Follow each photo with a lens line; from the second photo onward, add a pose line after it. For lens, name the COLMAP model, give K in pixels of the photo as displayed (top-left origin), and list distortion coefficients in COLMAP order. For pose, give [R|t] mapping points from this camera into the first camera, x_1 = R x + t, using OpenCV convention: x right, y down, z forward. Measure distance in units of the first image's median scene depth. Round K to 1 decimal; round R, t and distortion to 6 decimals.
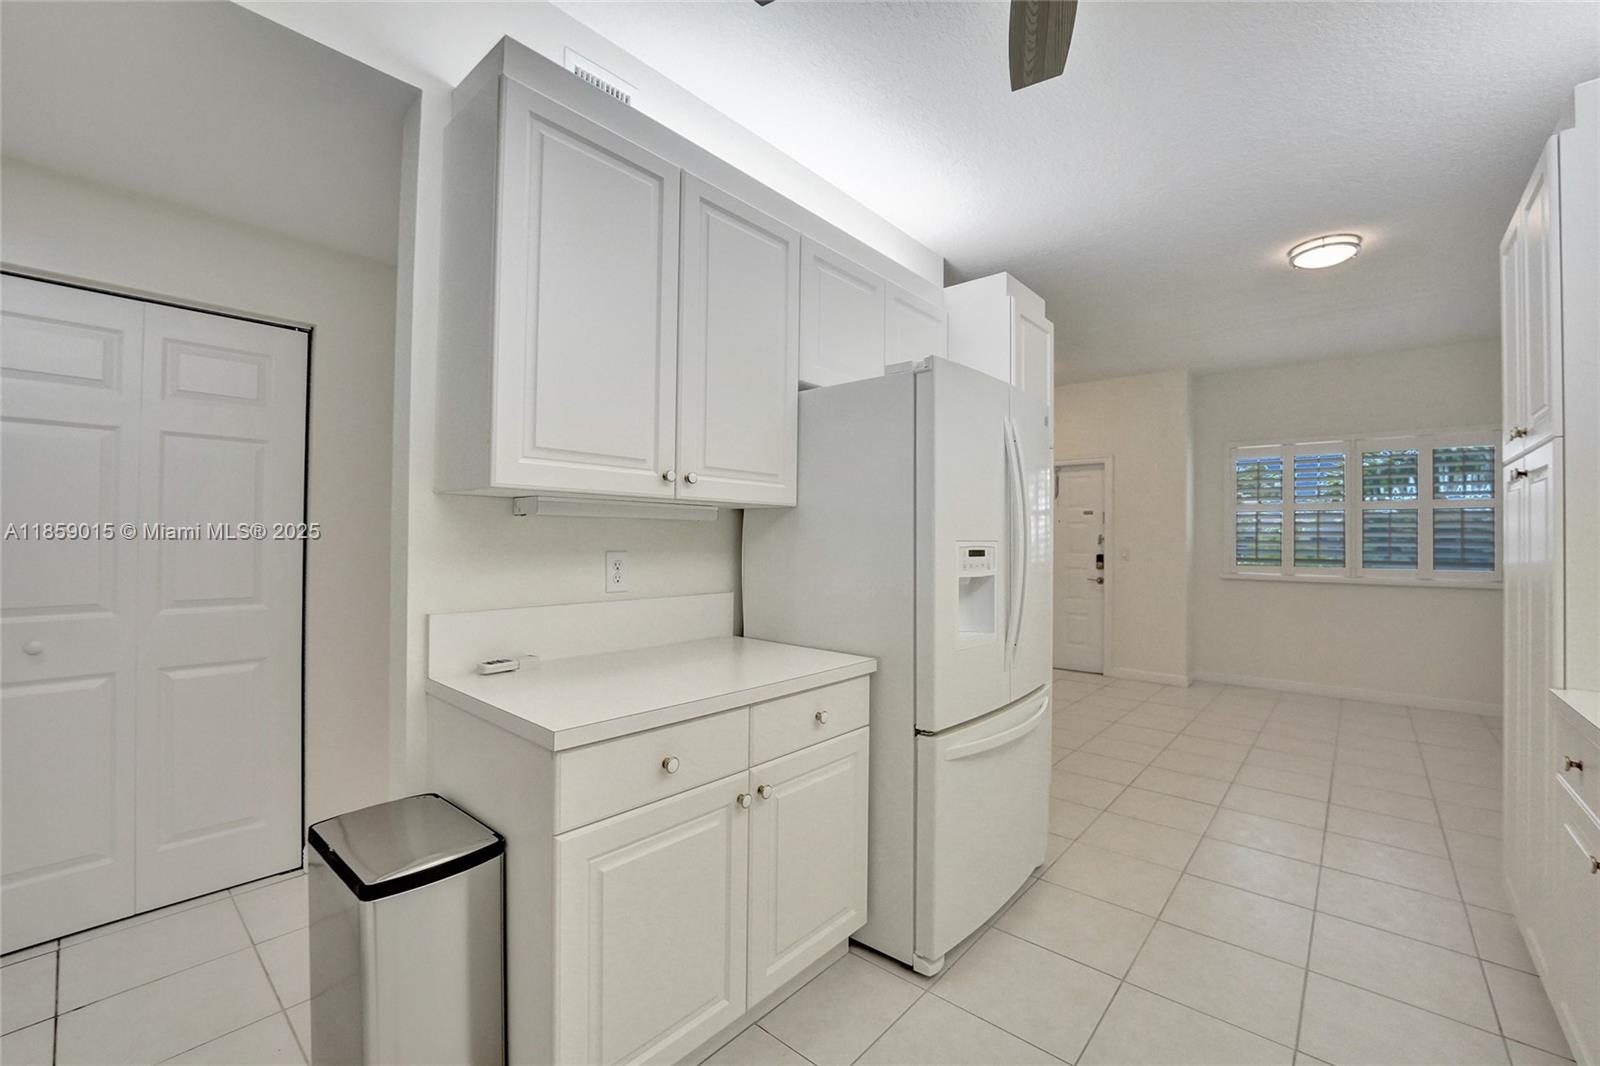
lens RADIAL K [[652.3, 0, 813.3], [0, 652.3, 529.1], [0, 0, 1]] dist [-0.018312, 0.000109]
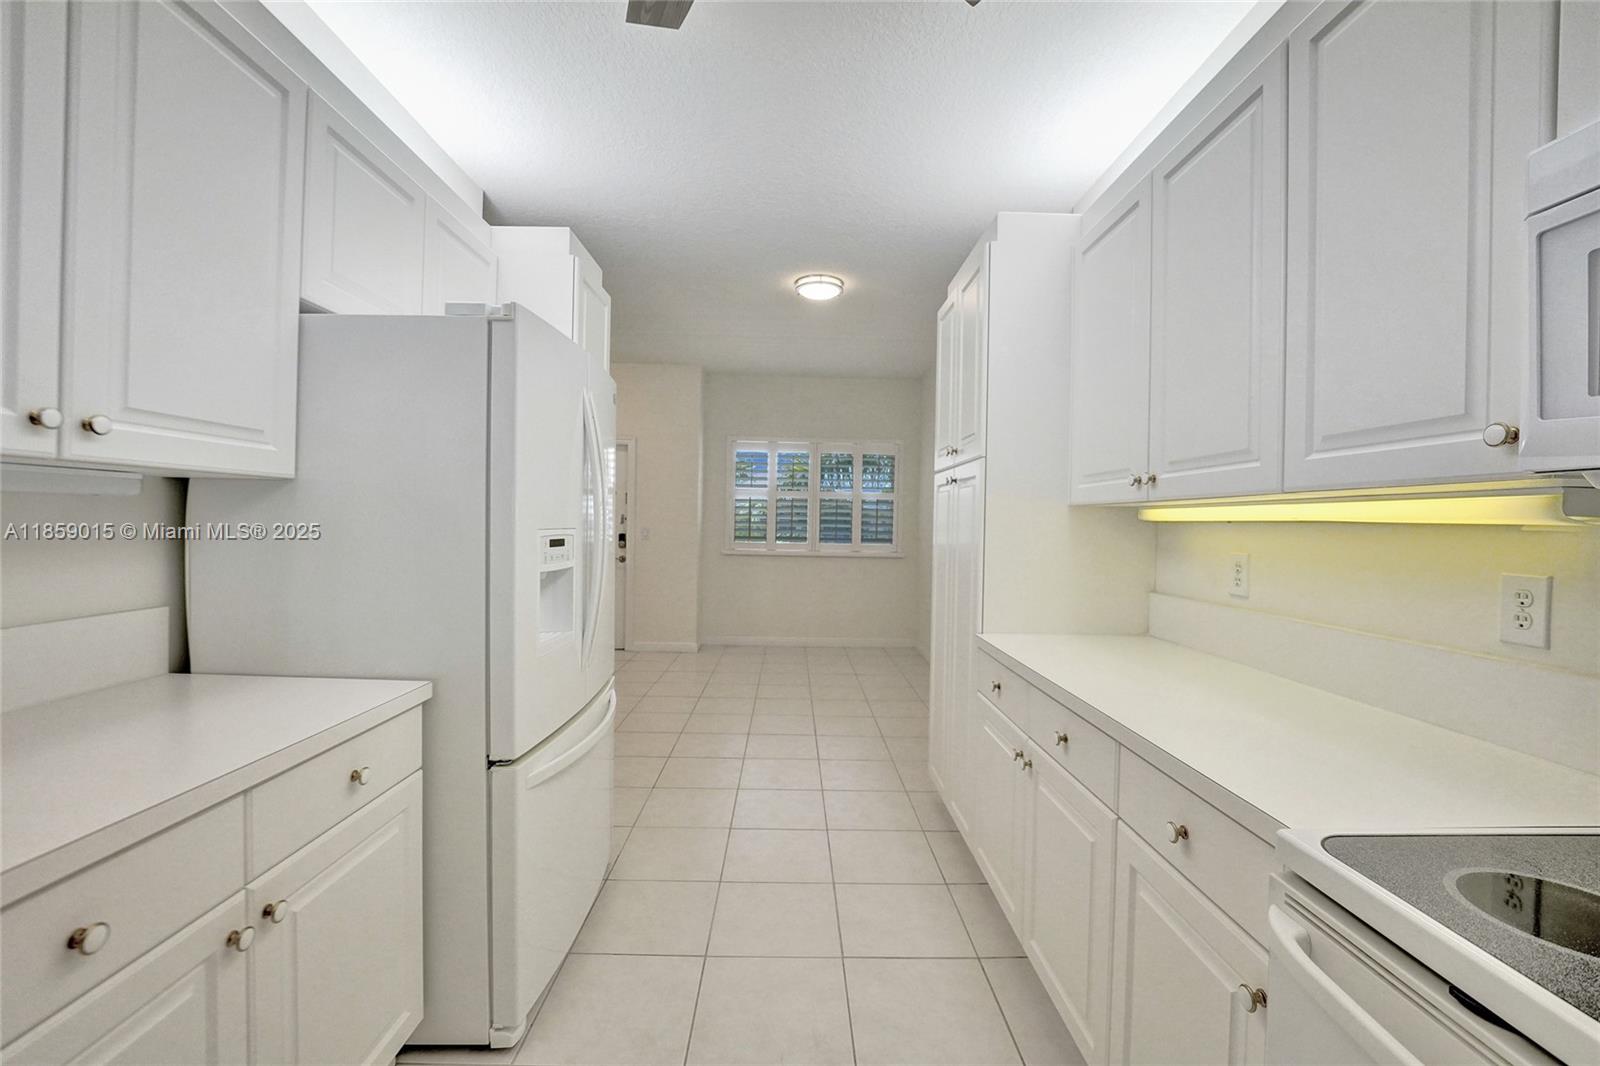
lens RADIAL K [[652.7, 0, 800.7], [0, 652.7, 526.9], [0, 0, 1]] dist [-0.024842, 0.000193]
pose [[0.751657, -0.000242, 0.659555, -0.072603], [-0.022392, 0.999414, 0.025885, -0.013006], [-0.659174, -0.034226, 0.751211, 0.125773]]
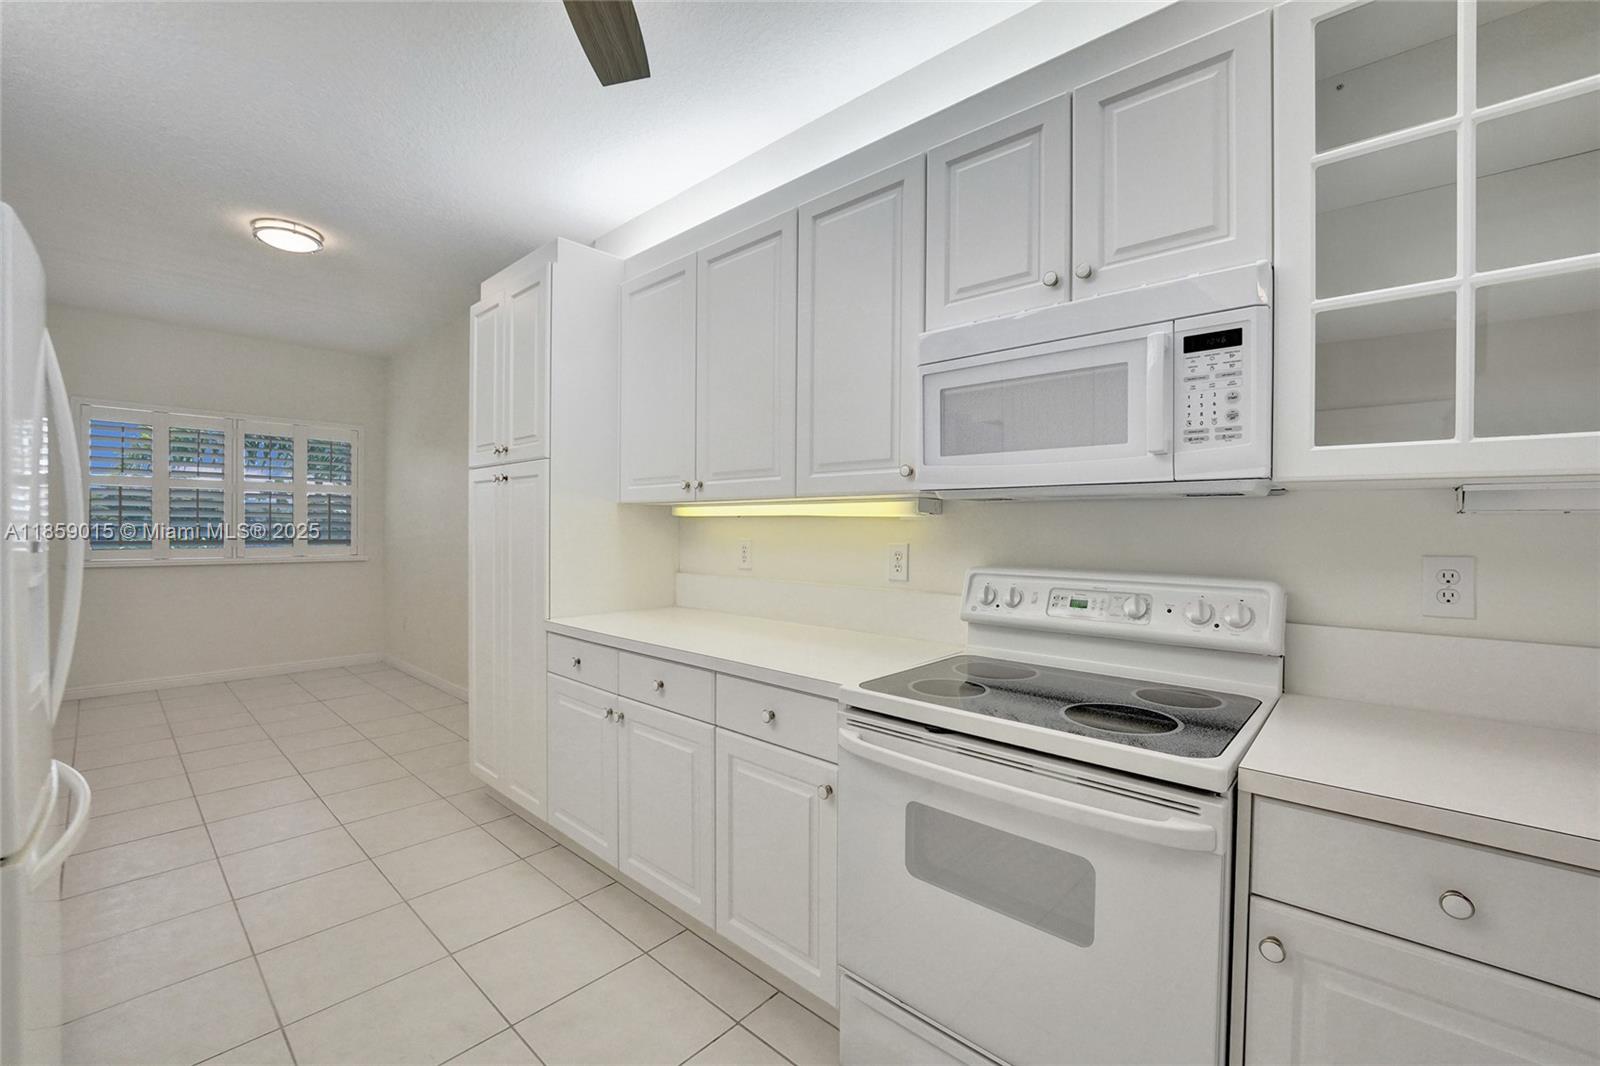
lens RADIAL K [[654.3, 0, 806.4], [0, 654.3, 531.5], [0, 0, 1]] dist [-0.028610, -0.000162]
pose [[0.023442, -0.014993, 0.999613, -0.304034], [-0.024017, 0.999591, 0.015556, -0.004255], [-0.999437, -0.024372, 0.023072, 0.242888]]
